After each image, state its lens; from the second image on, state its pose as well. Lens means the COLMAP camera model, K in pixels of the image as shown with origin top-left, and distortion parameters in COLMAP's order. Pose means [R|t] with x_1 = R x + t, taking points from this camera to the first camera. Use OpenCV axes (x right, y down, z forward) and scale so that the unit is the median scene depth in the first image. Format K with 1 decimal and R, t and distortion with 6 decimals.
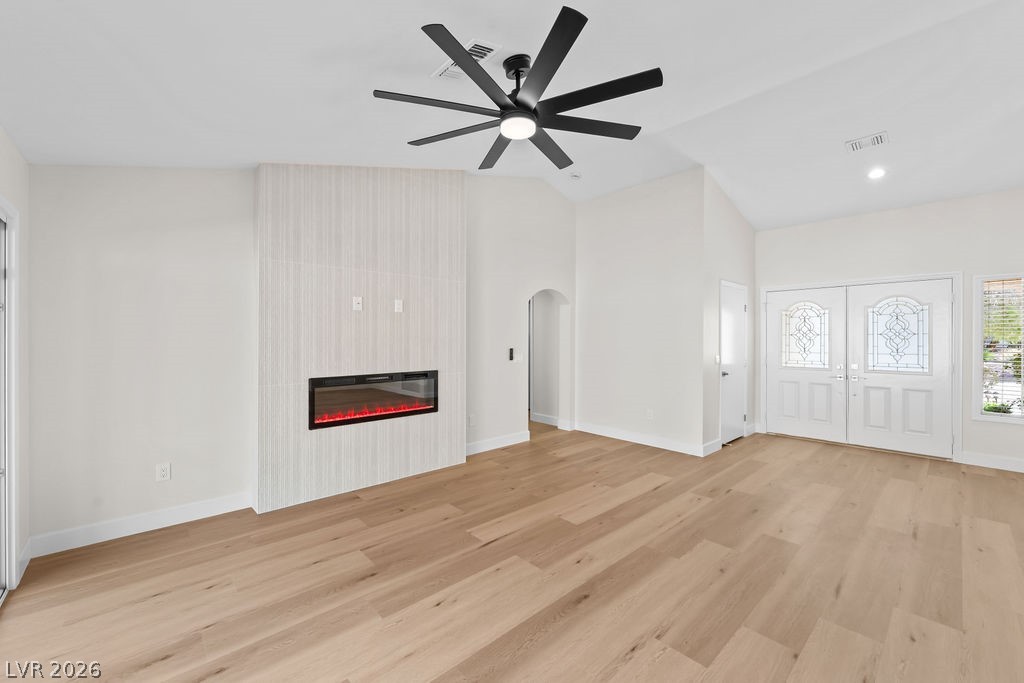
lens RADIAL K [[411.3, 0, 512.0], [0, 411.3, 341.5], [0, 0, 1]] dist [-0.000663, 0.000079]
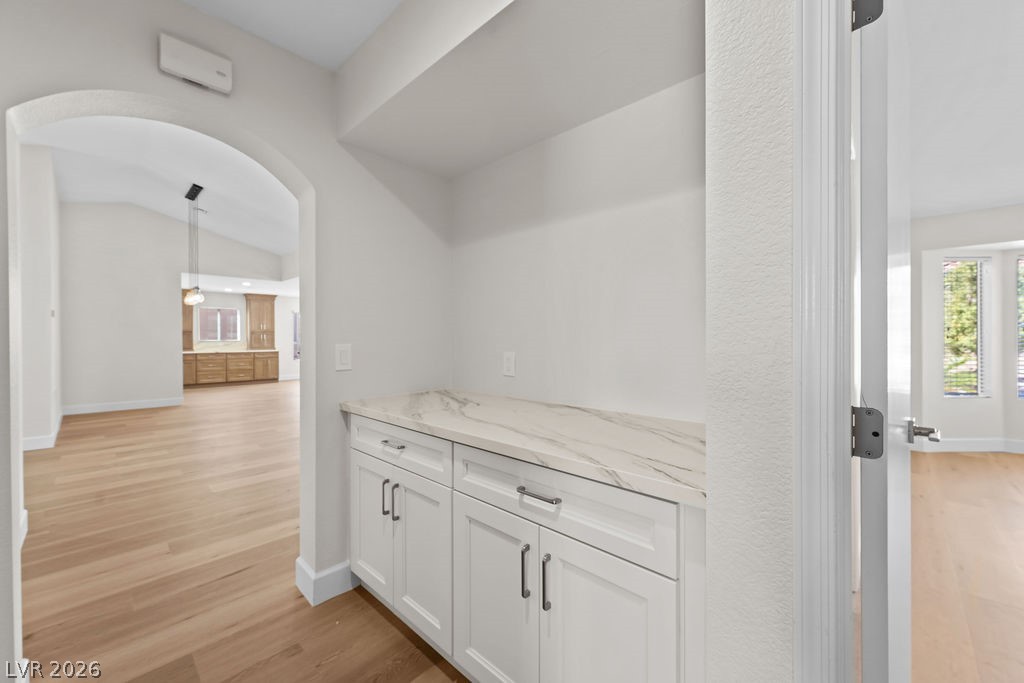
lens RADIAL K [[402.3, 0, 512.0], [0, 402.3, 341.5], [0, 0, 1]] dist [-0.000463, -0.000166]
pose [[-0.997474, 0.004620, -0.070884, -0.166369], [0.003660, 0.999900, 0.013658, 0.032050], [0.070940, 0.013364, -0.997391, 1.856509]]
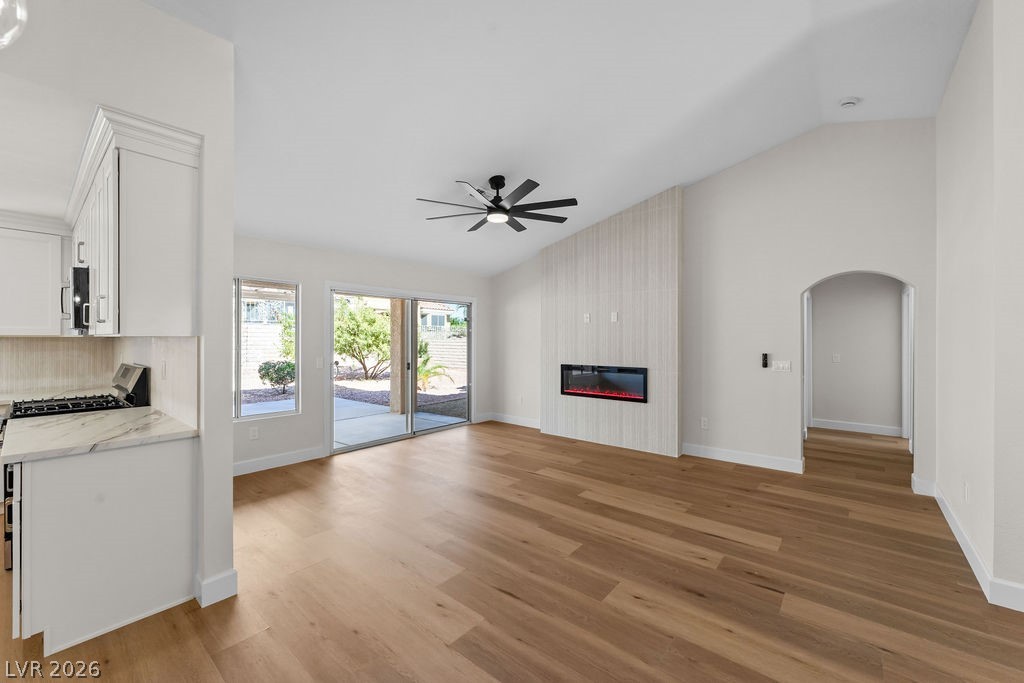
lens RADIAL K [[411.3, 0, 512.0], [0, 411.3, 341.5], [0, 0, 1]] dist [-0.000663, 0.000079]
pose [[0.134277, 0.003658, -0.990937, 0.996509], [-0.010868, 0.999938, 0.002219, -0.005332], [0.990884, 0.010472, 0.134309, 0.482885]]
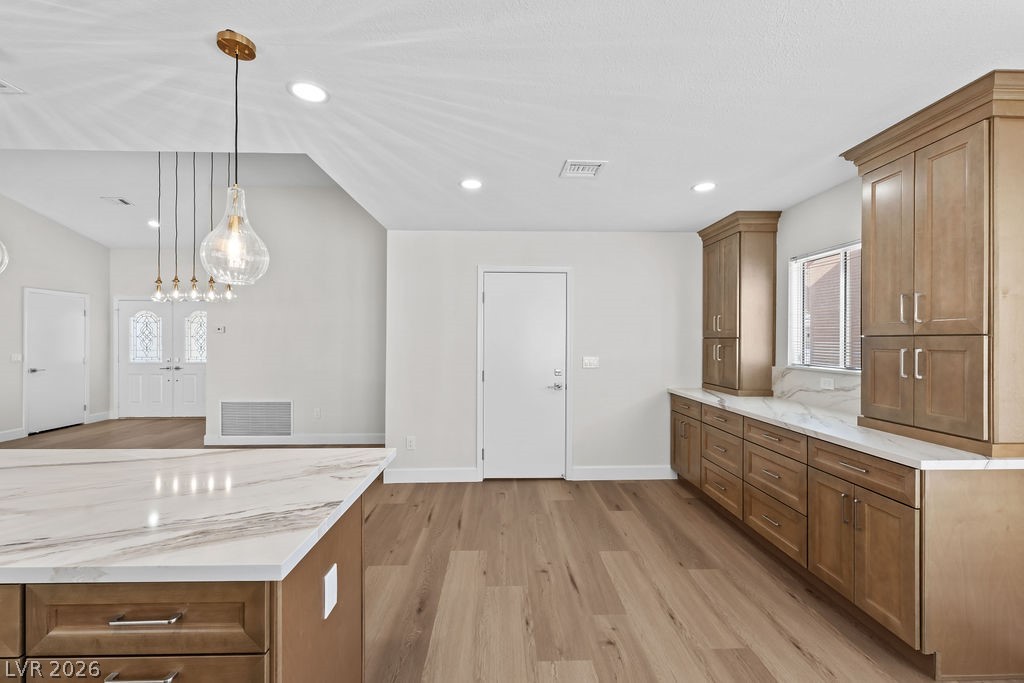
lens RADIAL K [[419.0, 0, 512.0], [0, 419.0, 341.5], [0, 0, 1]] dist [-0.000645, -0.000096]
pose [[0.652374, -0.000964, 0.757897, 0.643032], [0.002480, 0.999997, -0.000864, 0.004207], [-0.757893, 0.002443, 0.652374, -0.960894]]
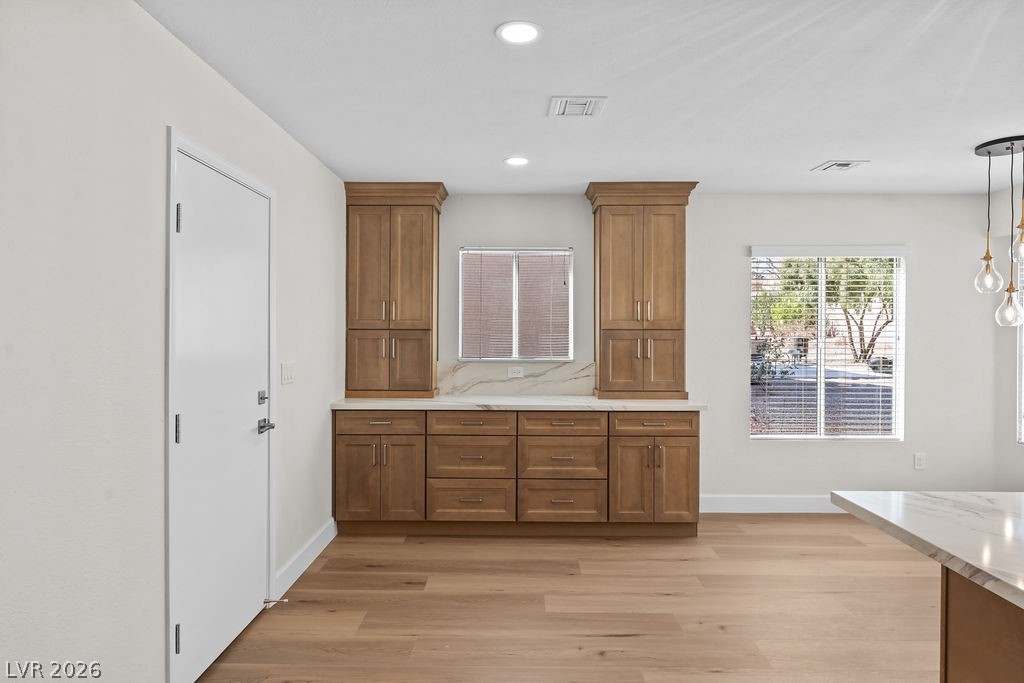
lens RADIAL K [[599.9, 0, 512.0], [0, 599.9, 341.5], [0, 0, 1]] dist [-0.003769, -0.000746]
pose [[-0.729001, -0.008570, 0.684459, 0.779358], [0.002453, 0.999883, 0.015131, 0.002359], [-0.684508, 0.012710, -0.728895, -0.069381]]
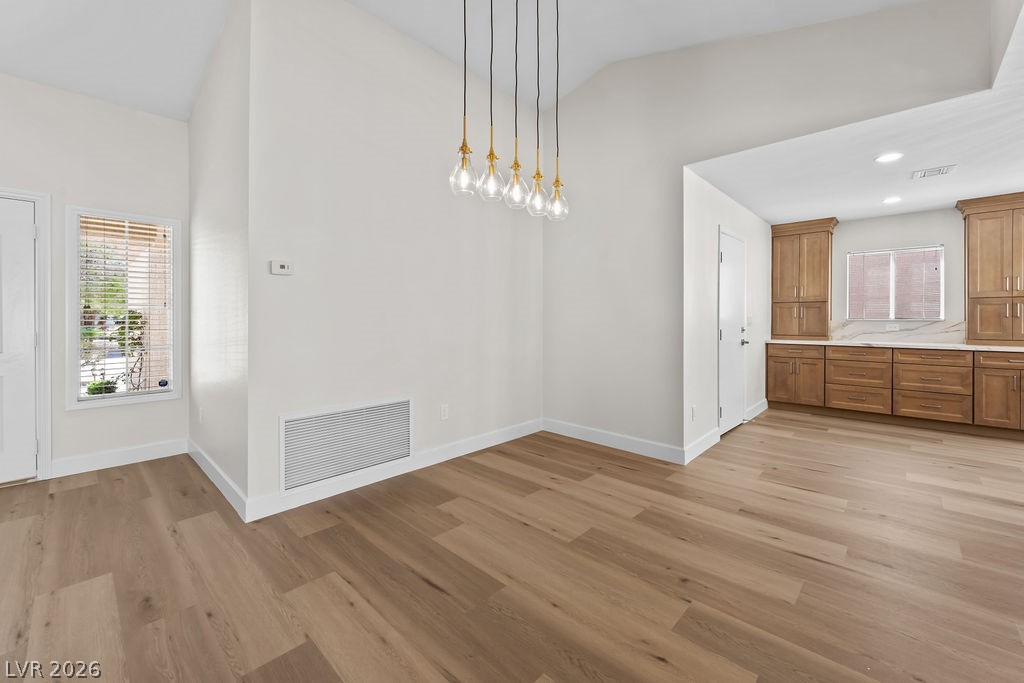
lens RADIAL K [[415.6, 0, 518.3], [0, 415.6, 320.8], [0, 0, 1]] dist [-0.000573, 0.000051]
pose [[-0.077764, -0.004508, 0.996962, 0.394354], [0.007873, 0.999956, 0.005135, 0.042787], [-0.996941, 0.008248, -0.077725, 0.315745]]
